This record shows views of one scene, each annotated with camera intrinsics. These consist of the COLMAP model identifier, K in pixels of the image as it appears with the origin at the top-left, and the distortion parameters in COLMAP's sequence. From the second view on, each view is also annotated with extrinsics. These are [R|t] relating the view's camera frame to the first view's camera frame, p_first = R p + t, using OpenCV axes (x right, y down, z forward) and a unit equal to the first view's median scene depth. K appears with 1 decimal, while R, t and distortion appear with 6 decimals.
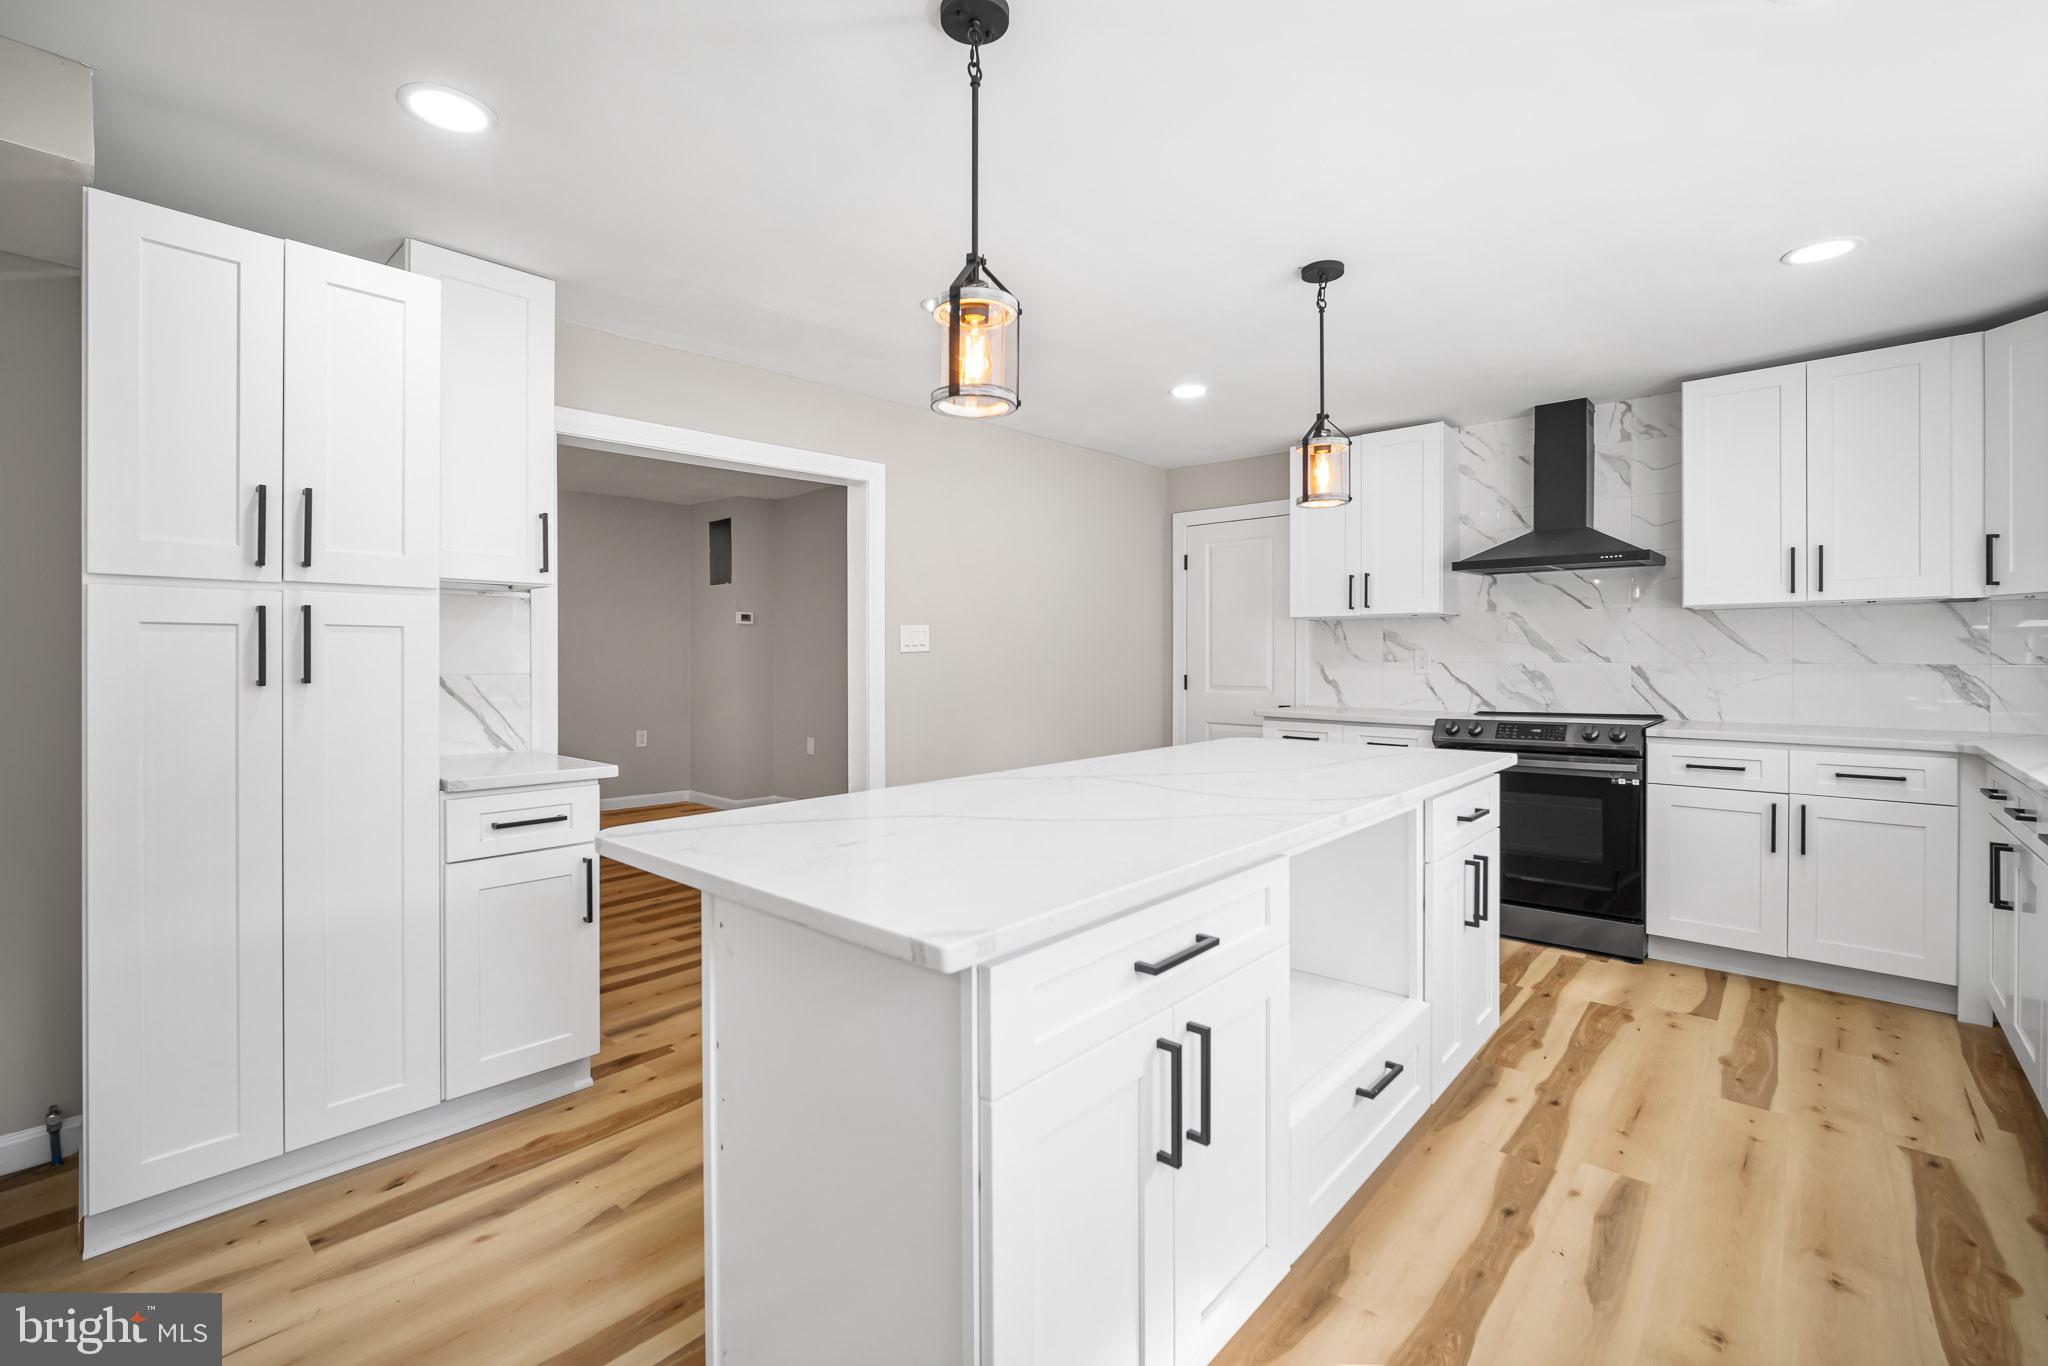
lens RADIAL K [[898.0, 0, 1011.9], [0, 898.0, 662.6], [0, 0, 1]] dist [-0.012115, 0.000688]
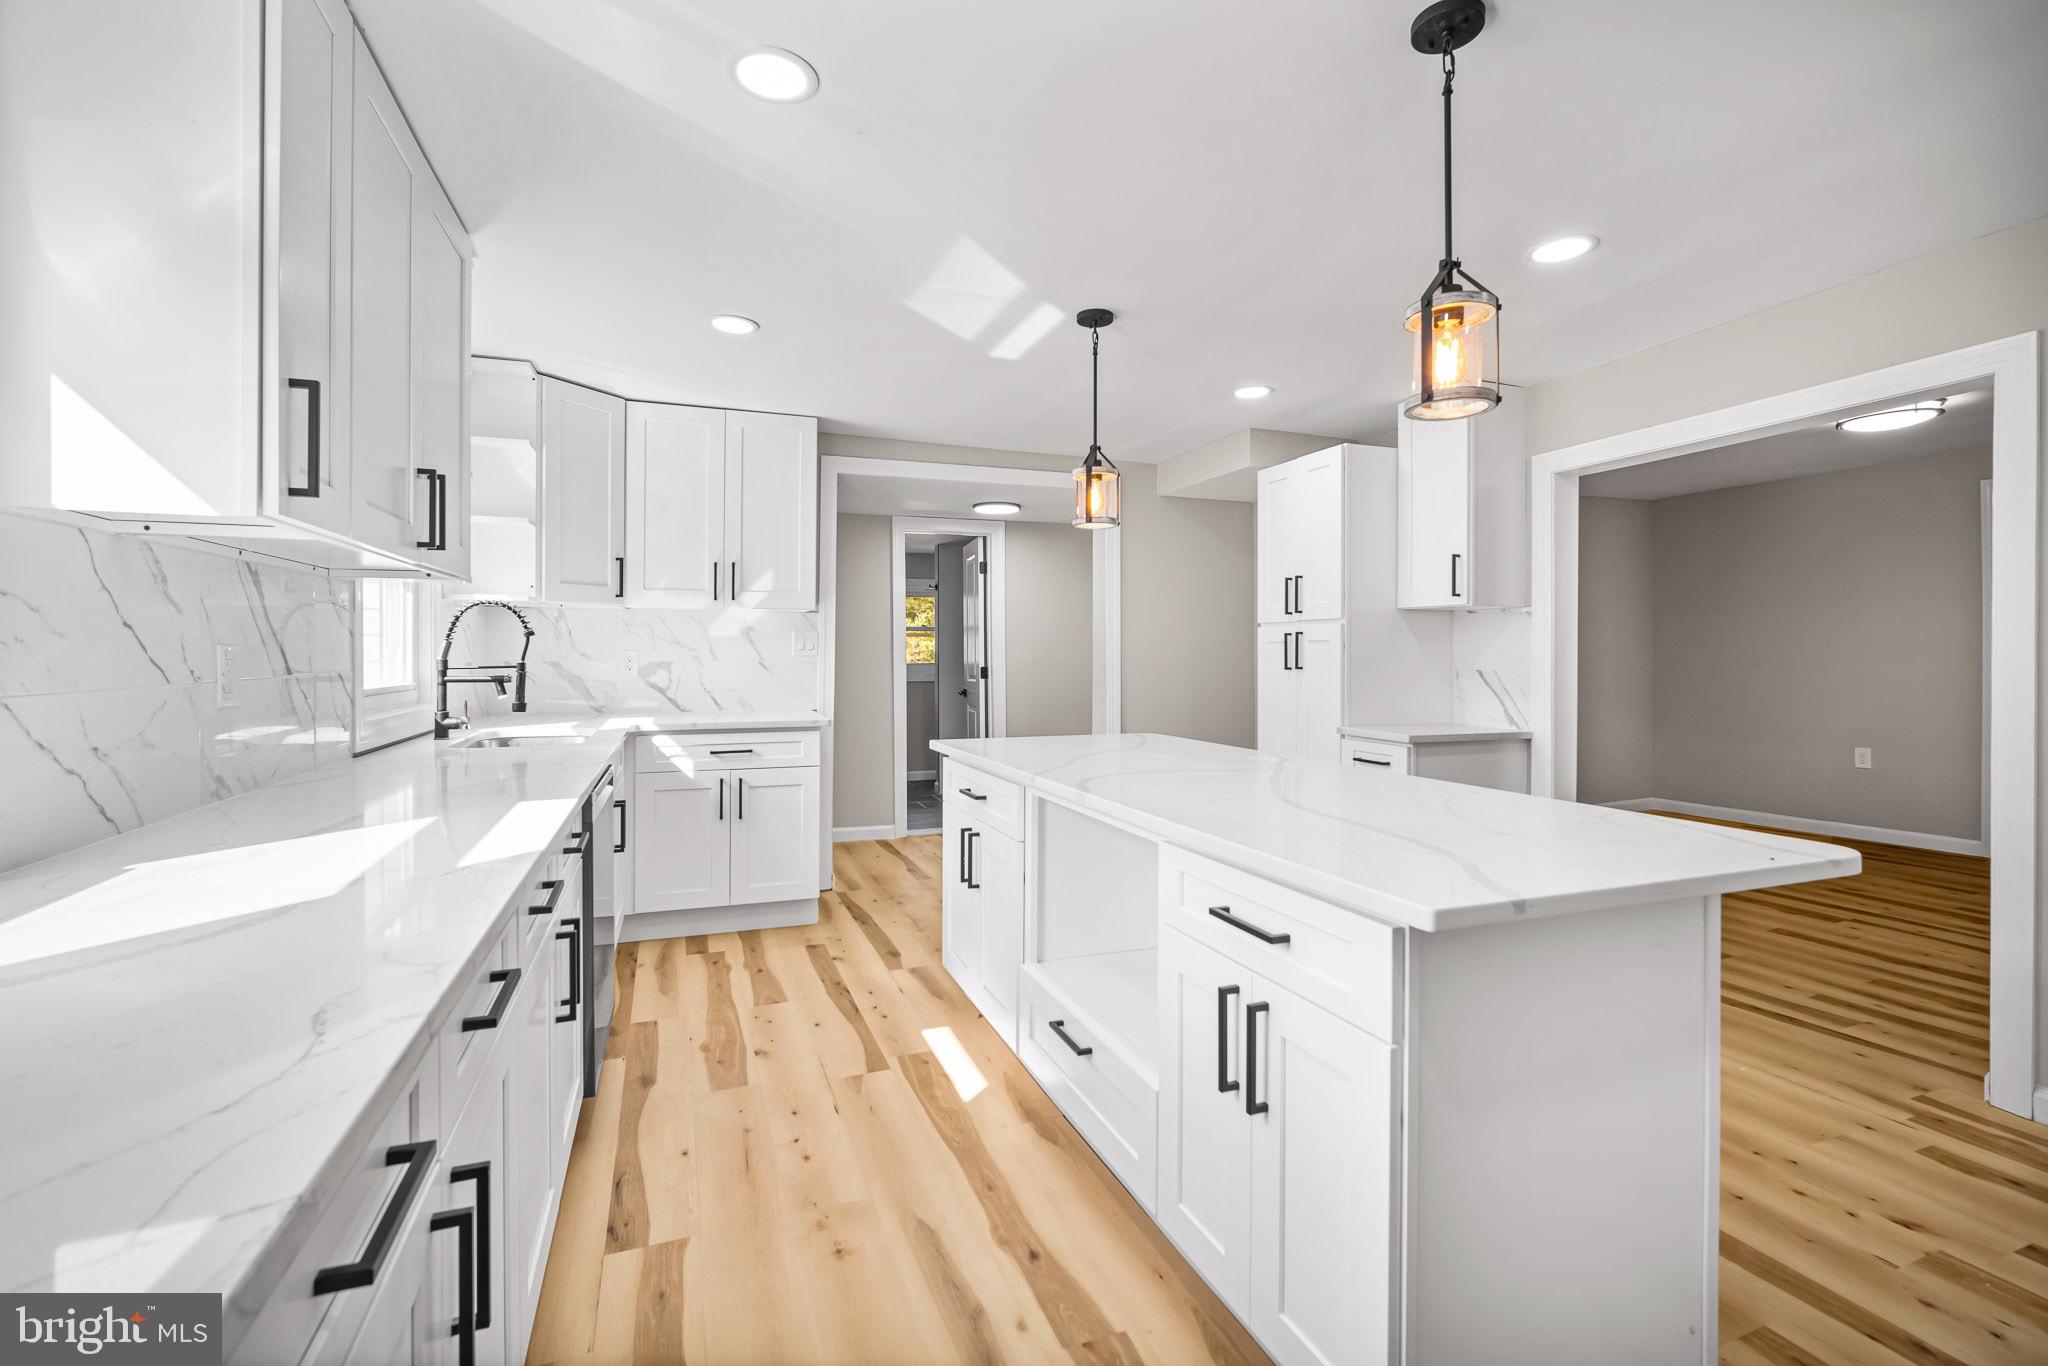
lens RADIAL K [[898.0, 0, 1011.9], [0, 898.0, 662.6], [0, 0, 1]] dist [-0.012115, 0.000688]
pose [[-0.463848, 0.010662, -0.885851, 1.390660], [-0.006576, 0.999859, 0.015478, -0.022151], [0.885890, 0.013004, -0.463712, 1.402218]]
